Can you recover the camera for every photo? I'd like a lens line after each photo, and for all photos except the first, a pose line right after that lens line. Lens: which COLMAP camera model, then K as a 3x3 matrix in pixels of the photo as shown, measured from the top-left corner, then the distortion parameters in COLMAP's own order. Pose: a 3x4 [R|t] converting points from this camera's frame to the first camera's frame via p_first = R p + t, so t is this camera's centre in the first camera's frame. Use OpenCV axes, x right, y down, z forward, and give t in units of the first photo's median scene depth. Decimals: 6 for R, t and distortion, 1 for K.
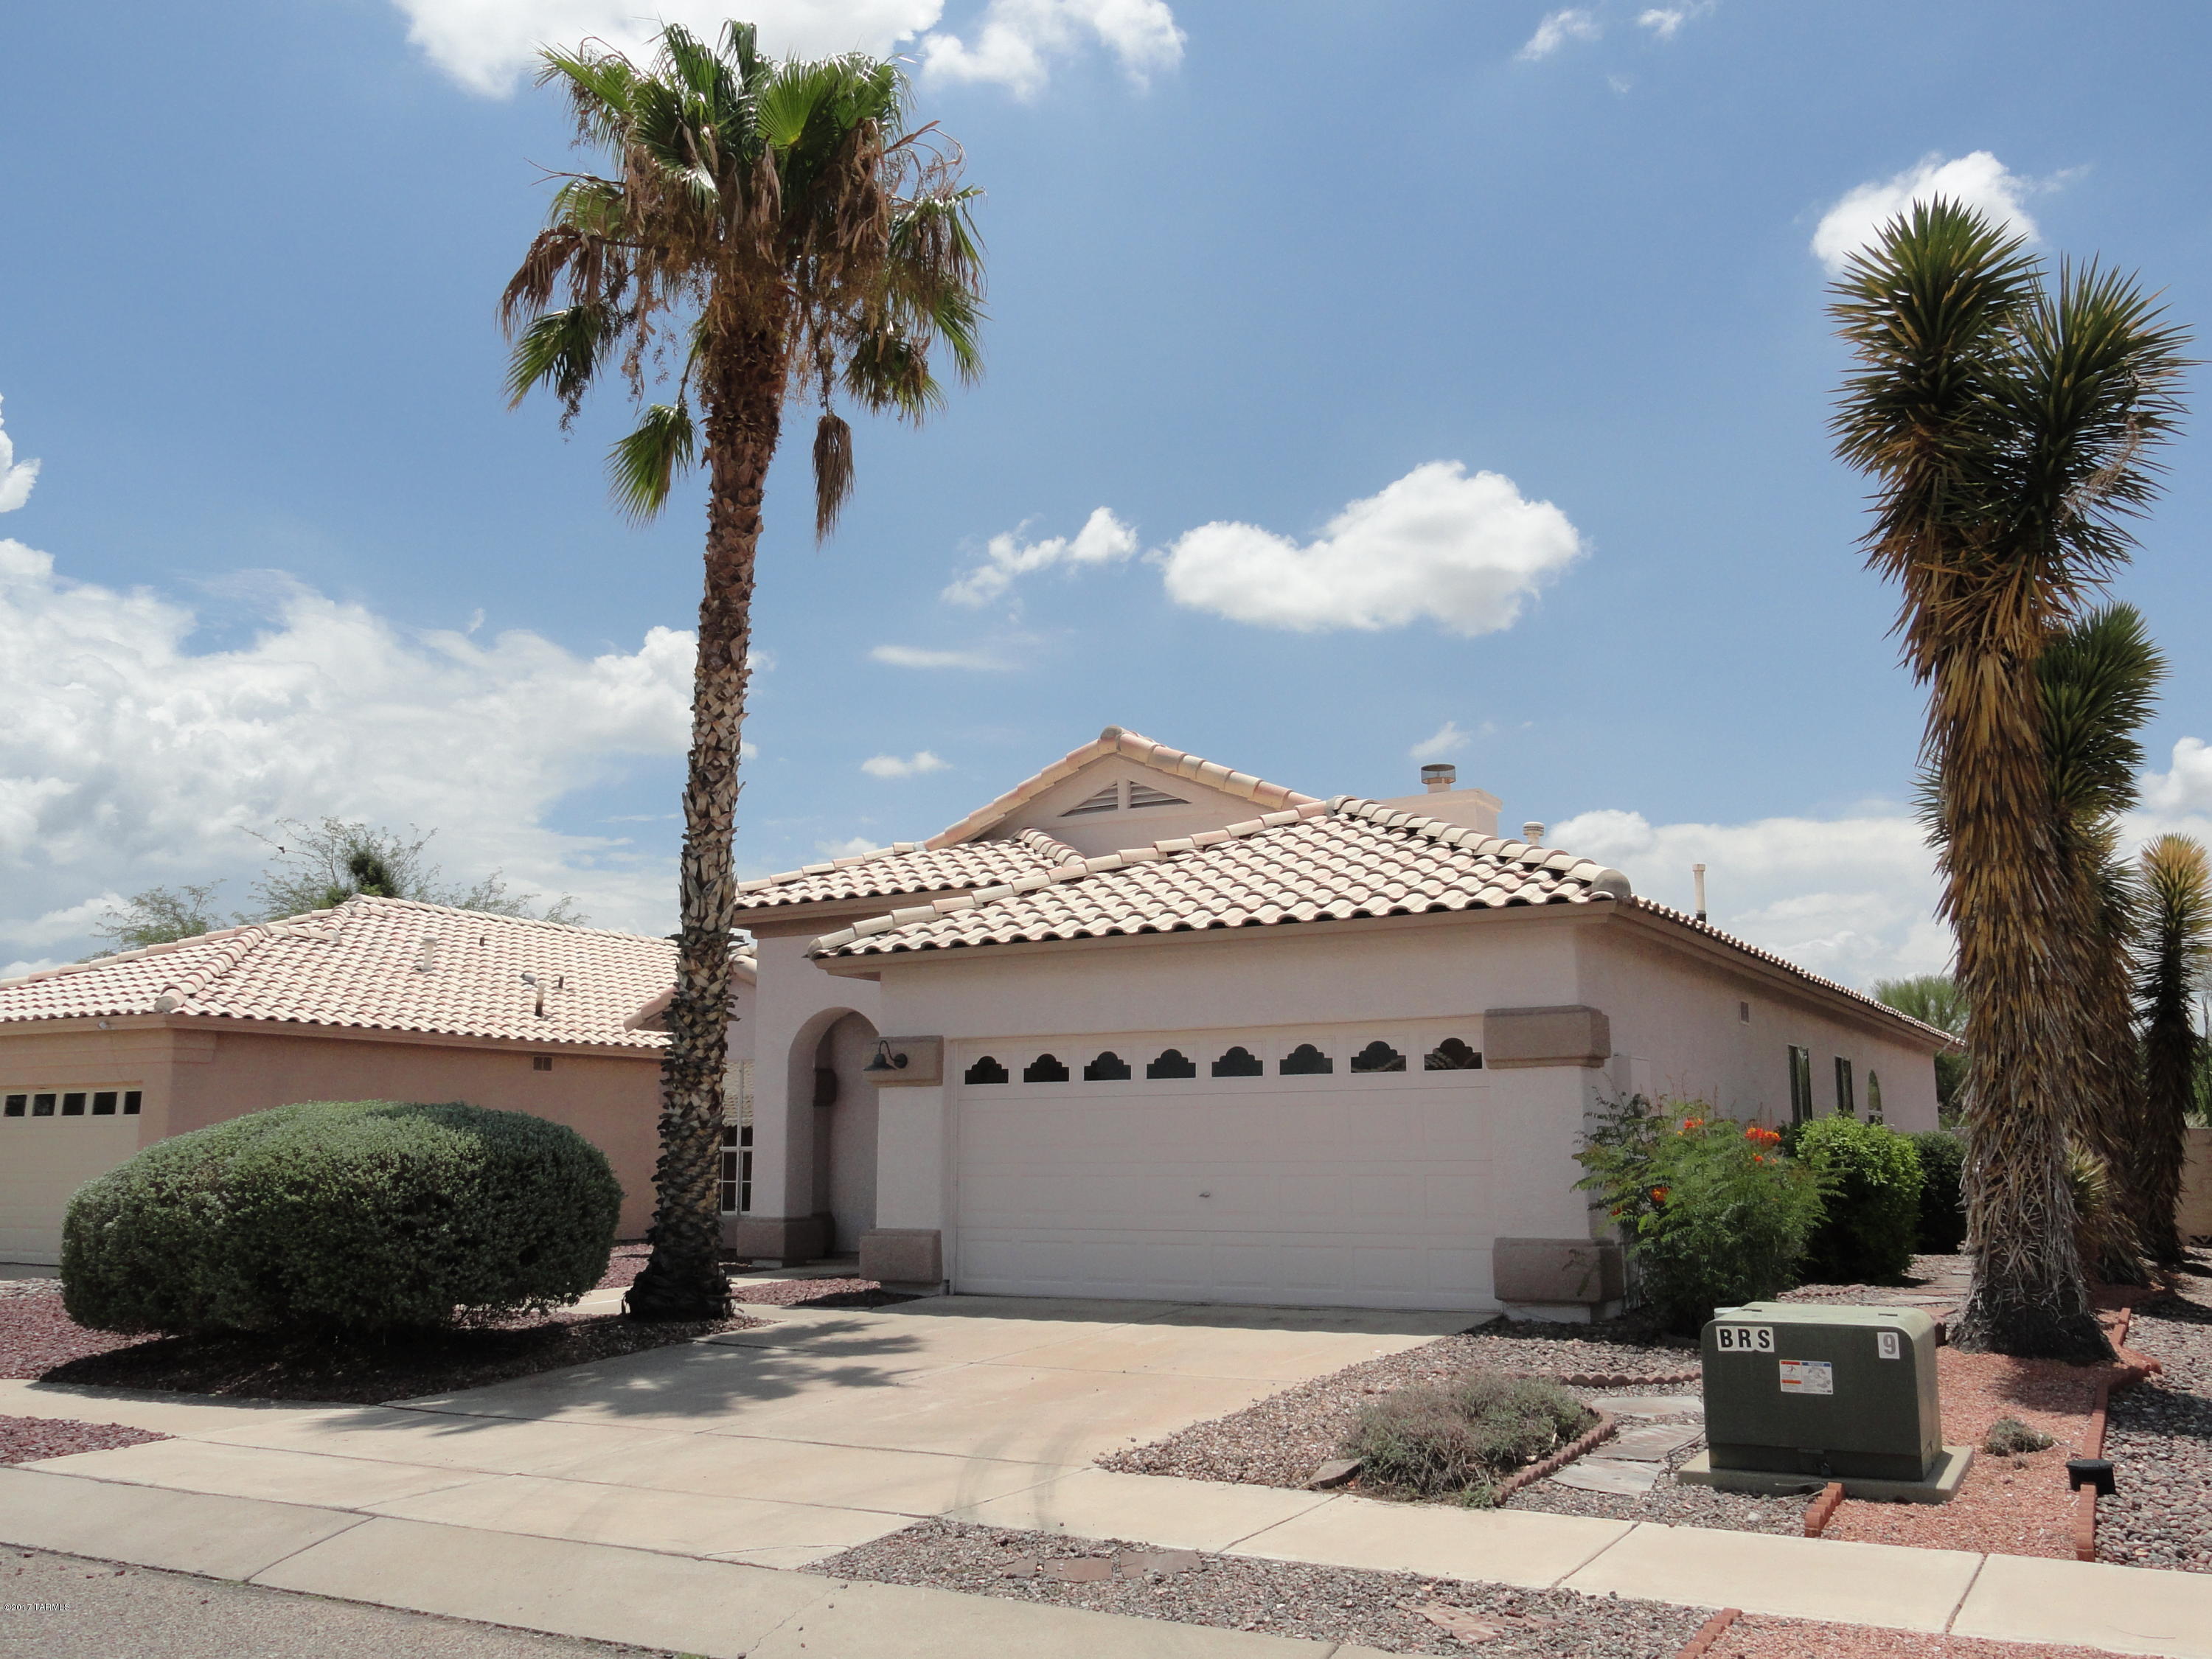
lens RADIAL K [[1921.9, 0, 1106.0], [0, 1921.9, 829.5], [0, 0, 1]] dist [-0.012507, -0.005614]
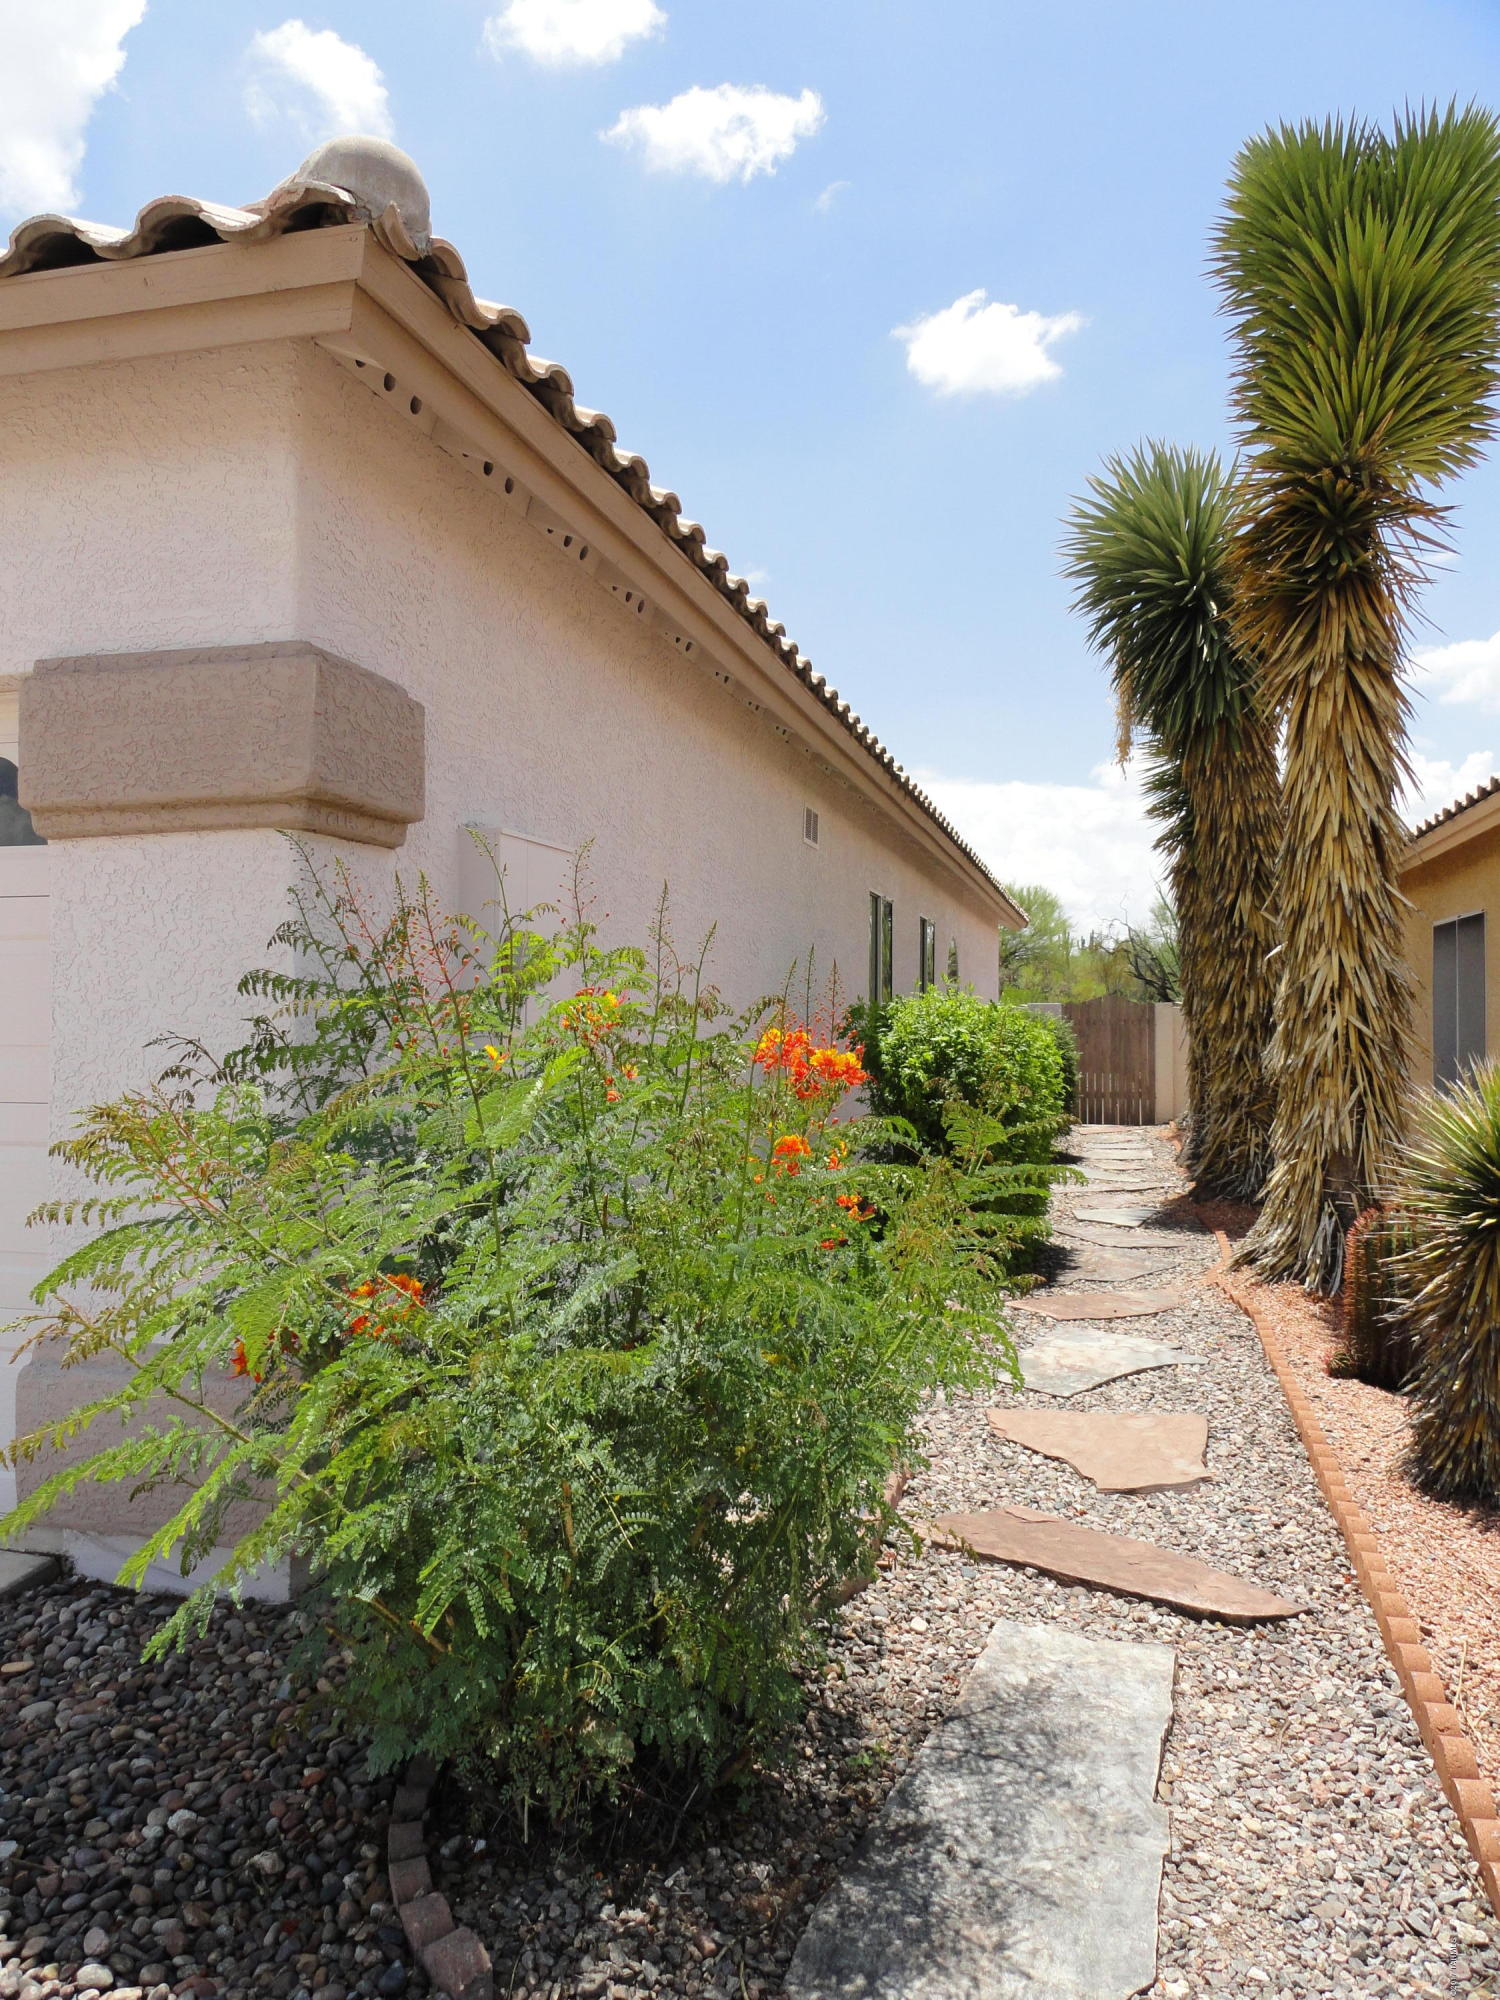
lens RADIAL K [[1389.2, 0, 750.0], [0, 1389.2, 1000.0], [0, 0, 1]] dist [-0.003880, 0.000091]
pose [[0.965401, 0.008190, 0.260642, 0.242519], [-0.048840, 0.987498, 0.149872, 0.104731], [-0.256156, -0.157416, 0.953732, 0.698644]]
